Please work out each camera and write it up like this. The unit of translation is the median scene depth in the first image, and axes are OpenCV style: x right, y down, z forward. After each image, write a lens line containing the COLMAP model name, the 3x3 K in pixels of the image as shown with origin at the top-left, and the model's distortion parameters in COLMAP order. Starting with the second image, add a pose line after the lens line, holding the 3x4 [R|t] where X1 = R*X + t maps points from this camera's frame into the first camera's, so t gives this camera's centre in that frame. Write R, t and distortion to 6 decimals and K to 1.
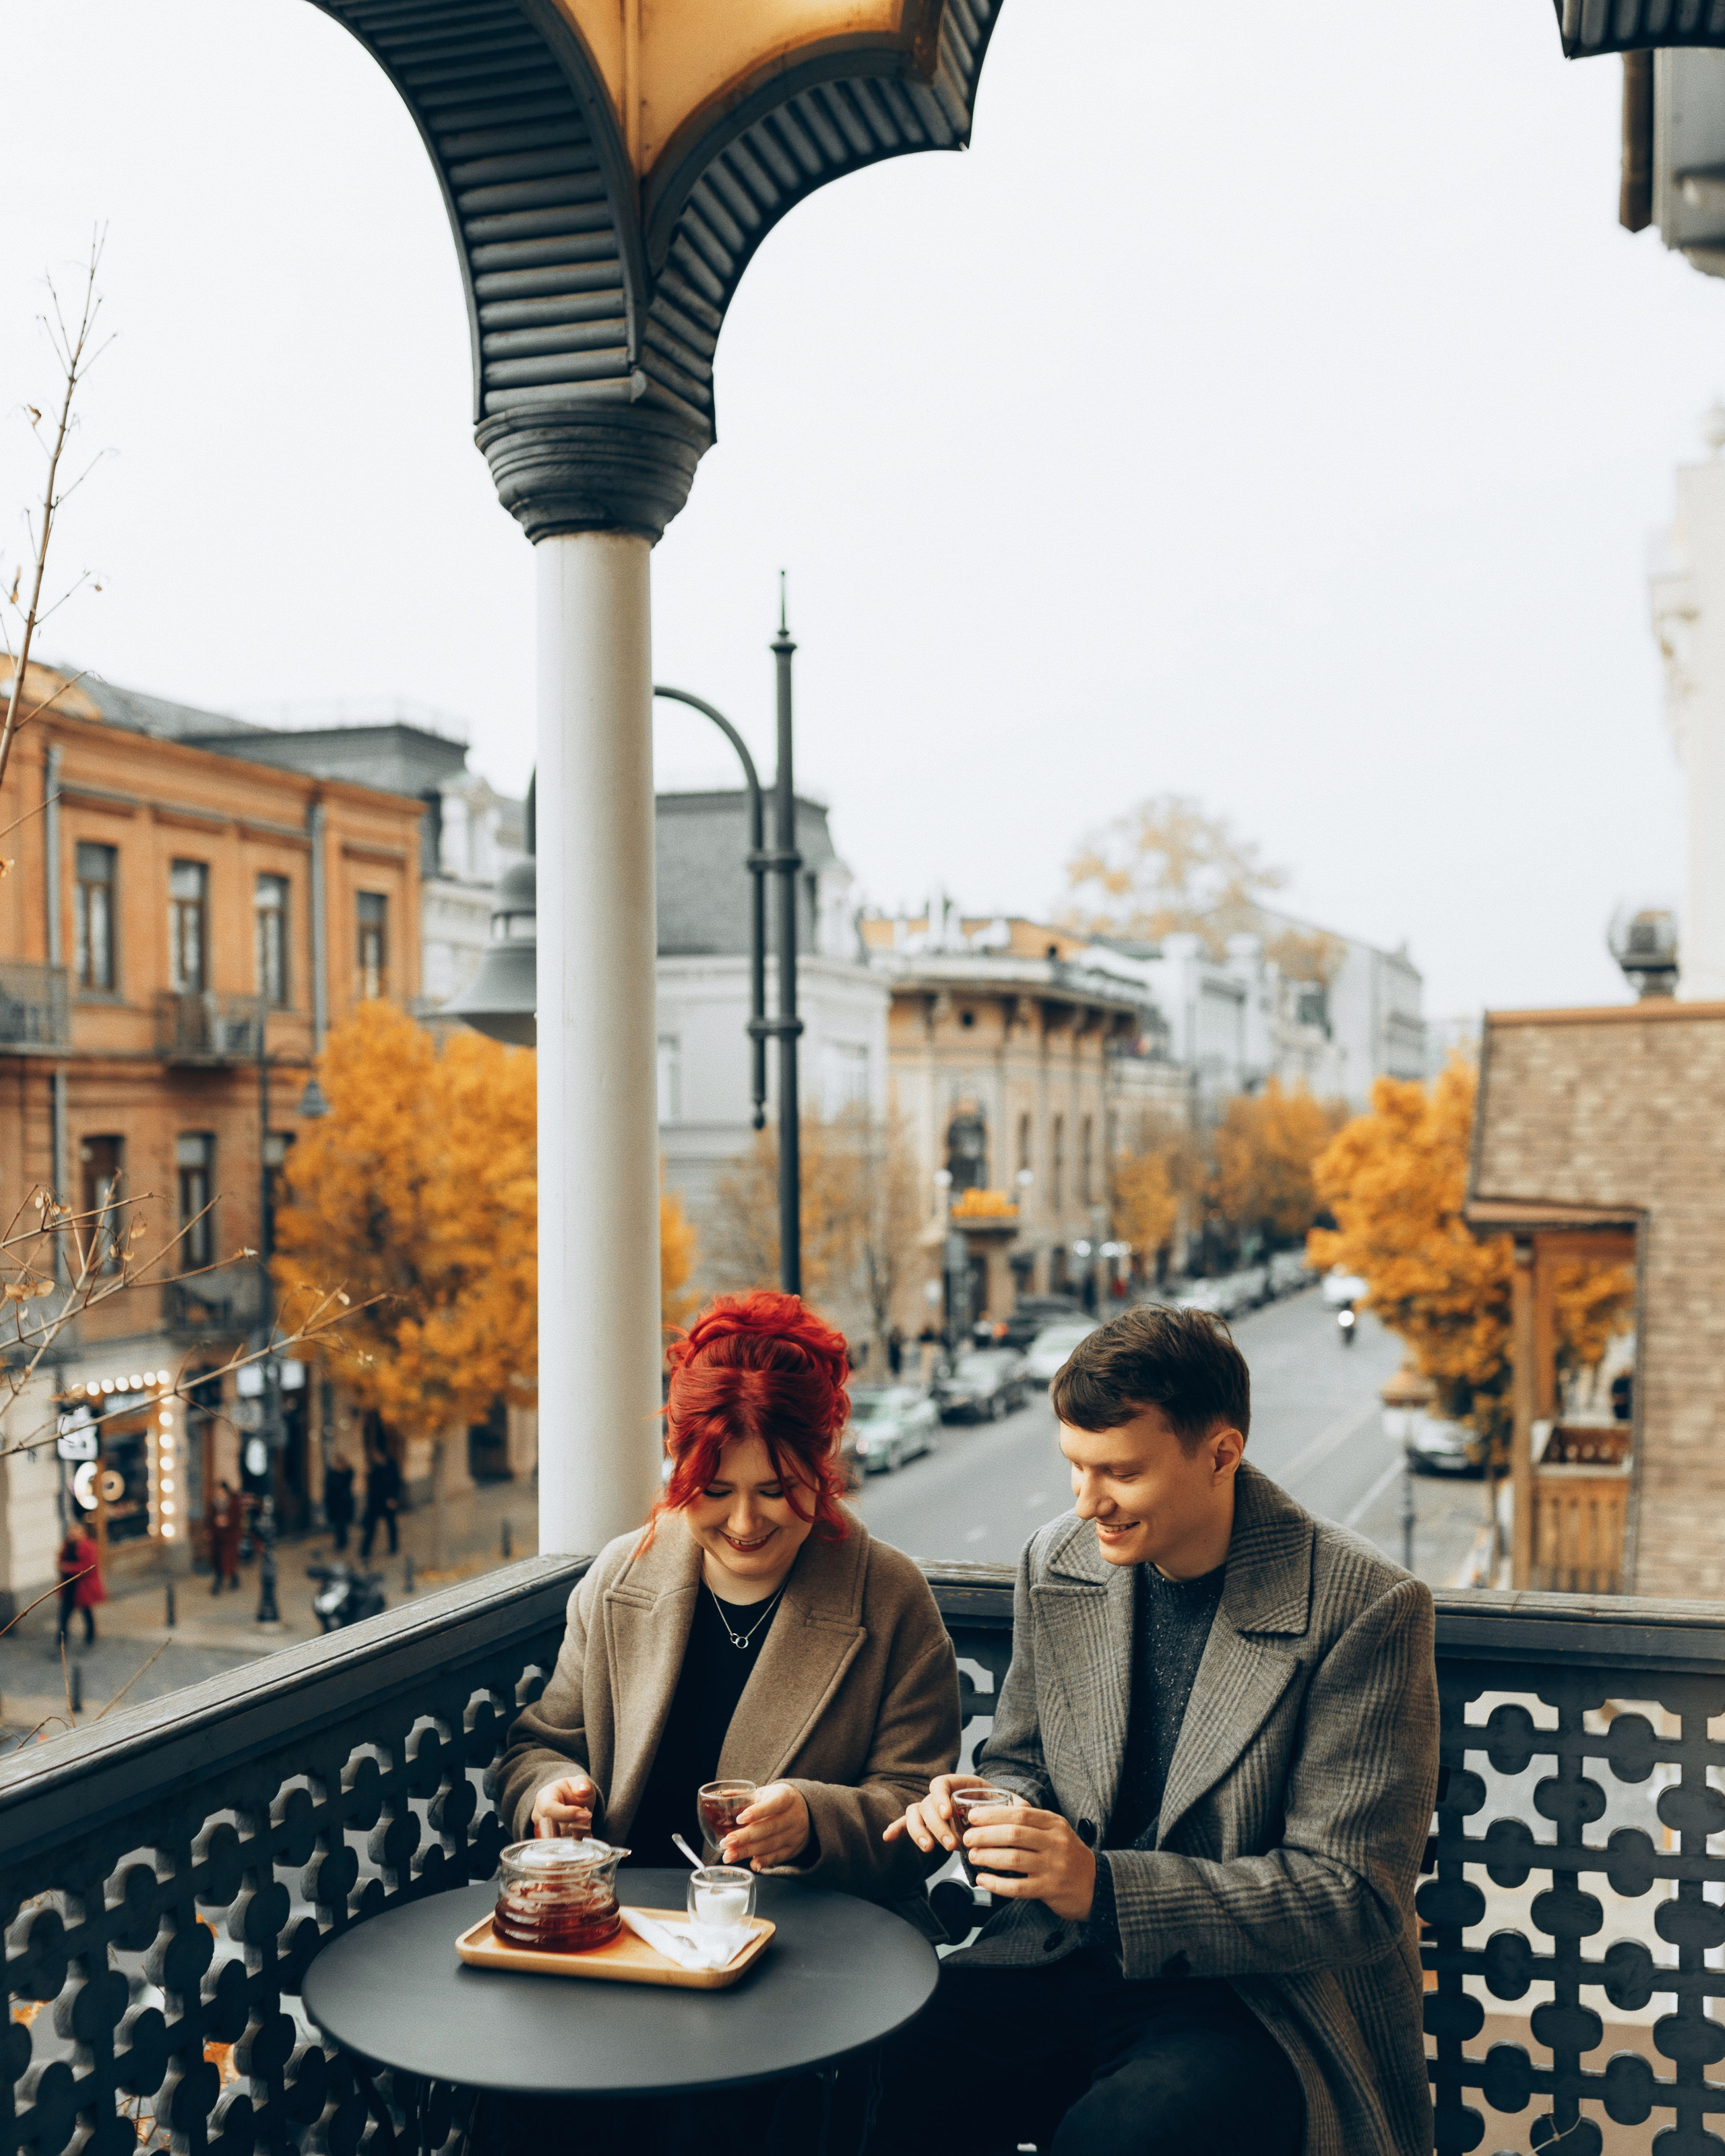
lens RADIAL K [[2564.2, 0, 862.5], [0, 2564.2, 1078.0], [0, 0, 1]] dist [0.033671, 0.020854]
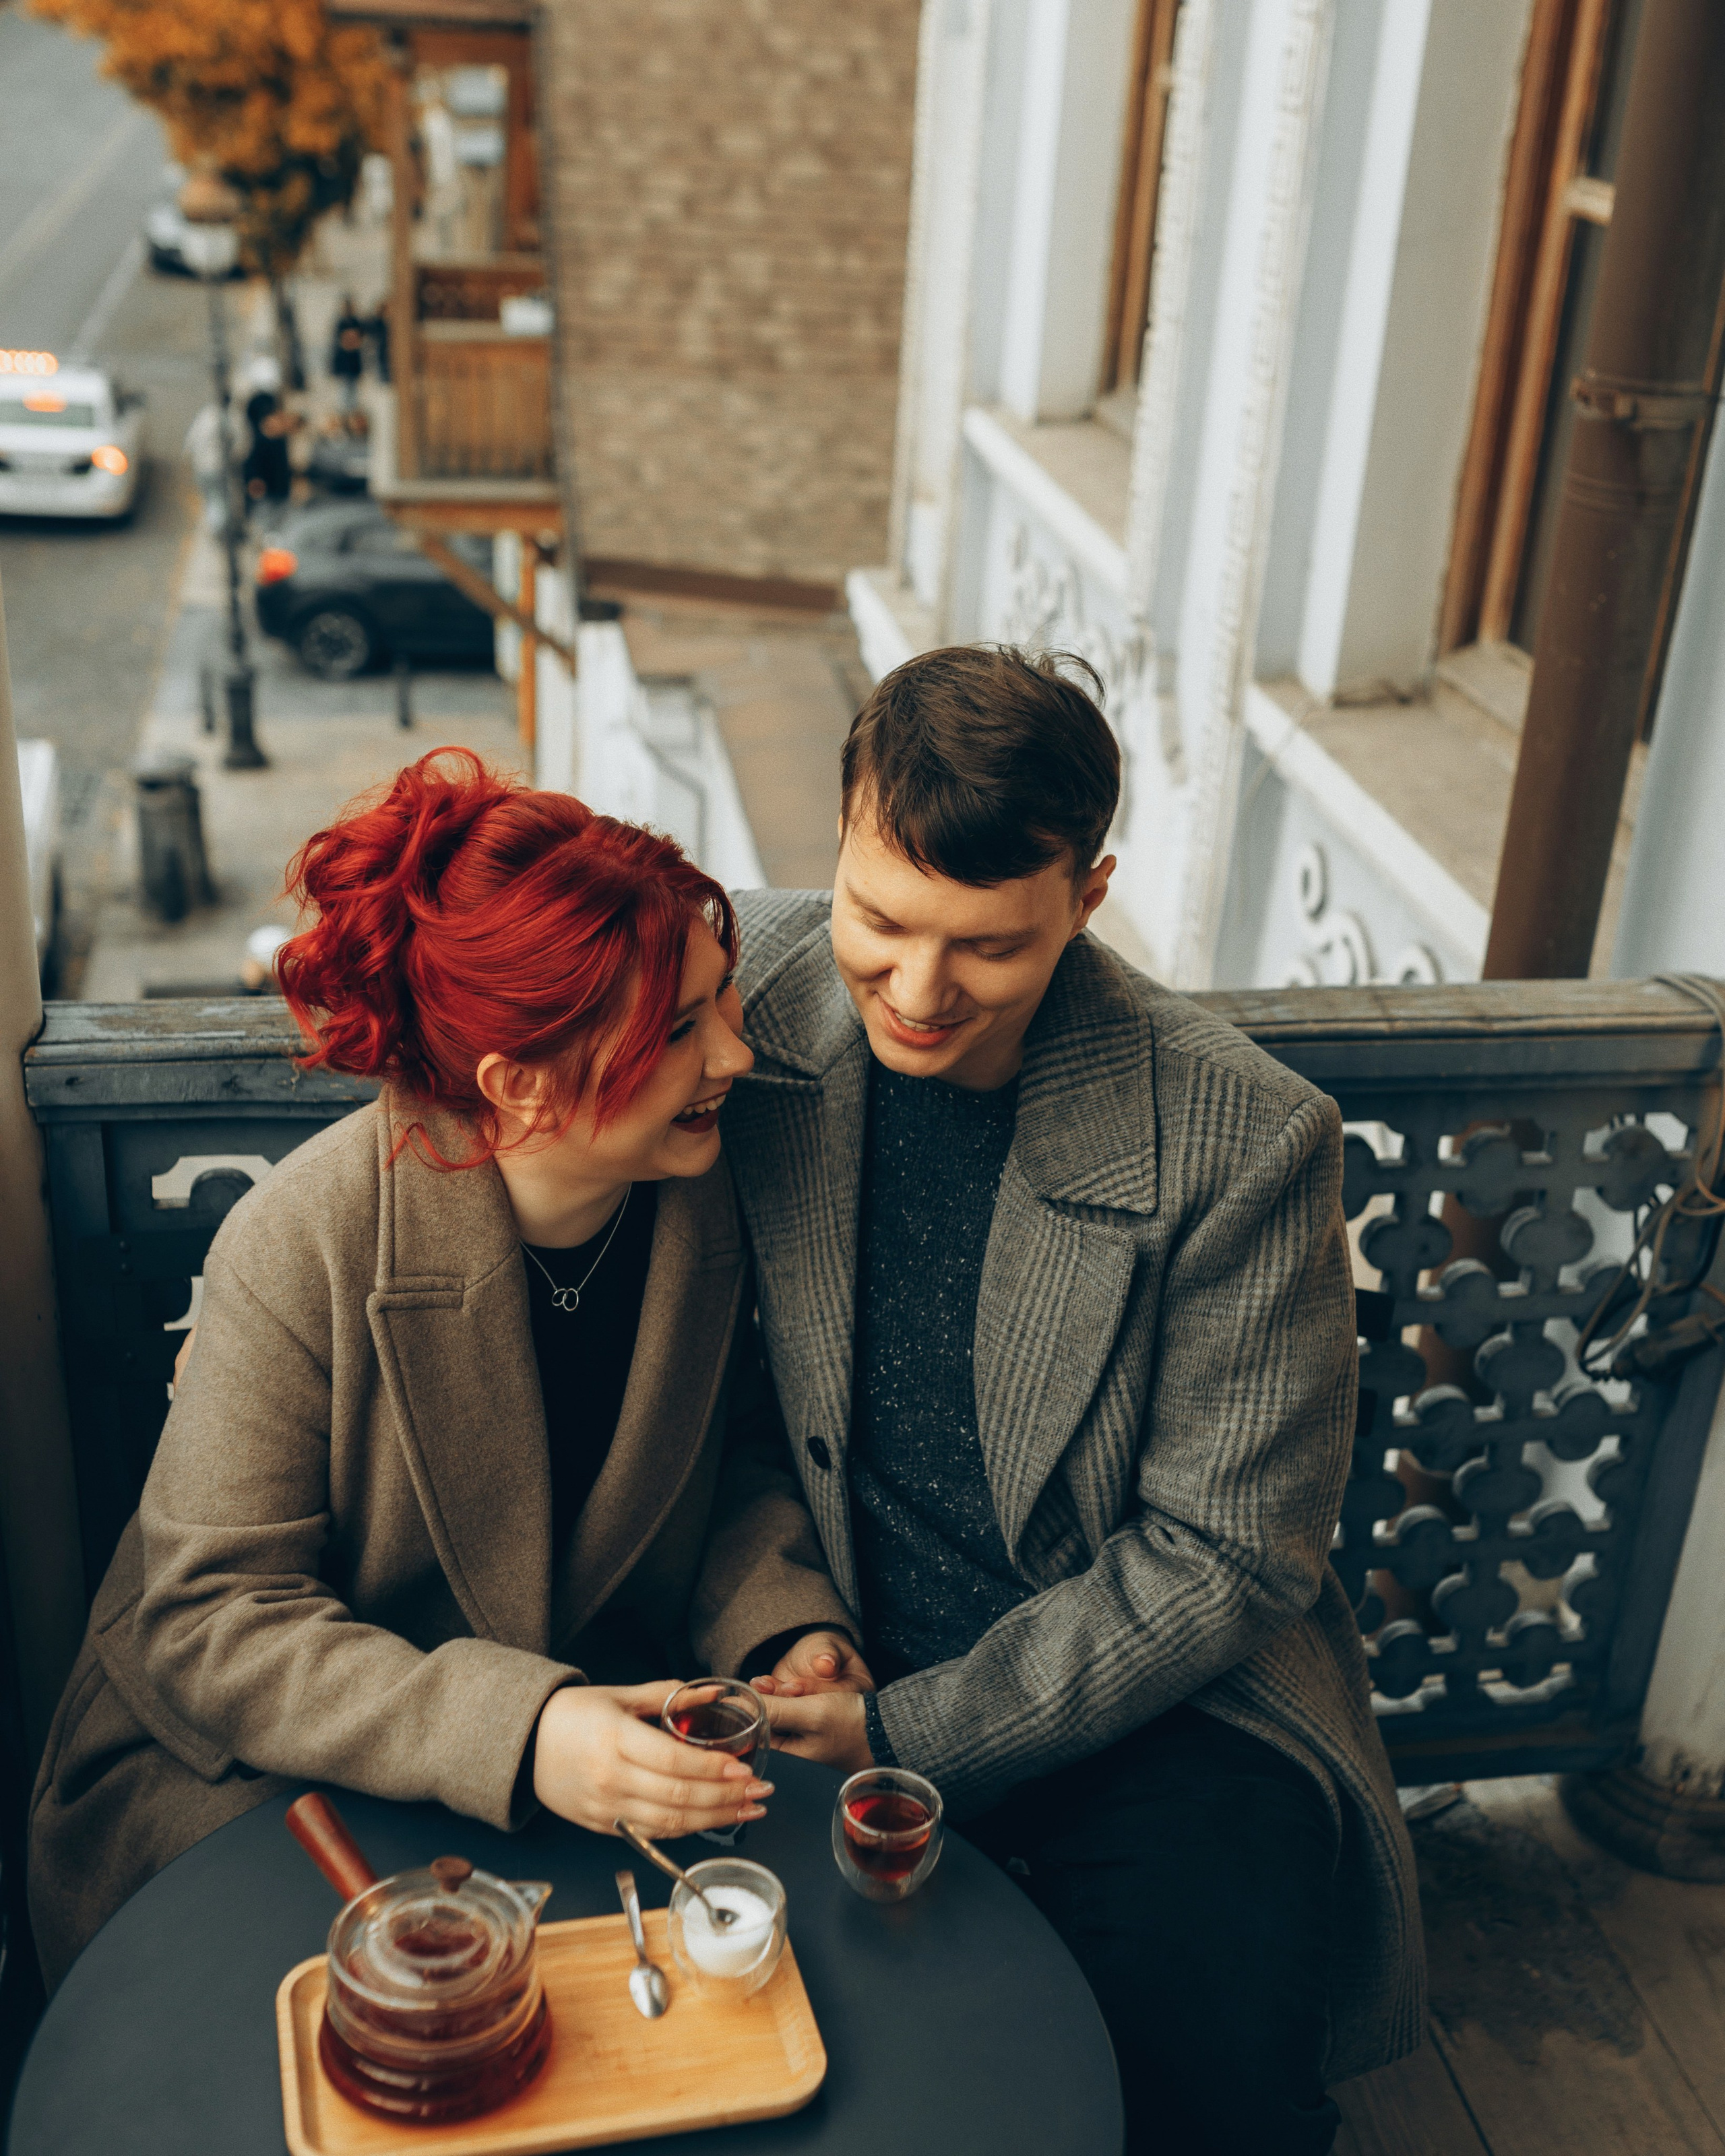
lens RADIAL K [[2564.2, 0, 862.5], [0, 2564.2, 1078.0], [0, 0, 1]] dist [0.033671, 0.020854]
pose [[0.867973, -0.172706, 0.465613, -0.079991], [-0.067430, 0.887912, 0.455044, -0.041055], [-0.492012, -0.426362, 0.759039, 0.259544]]
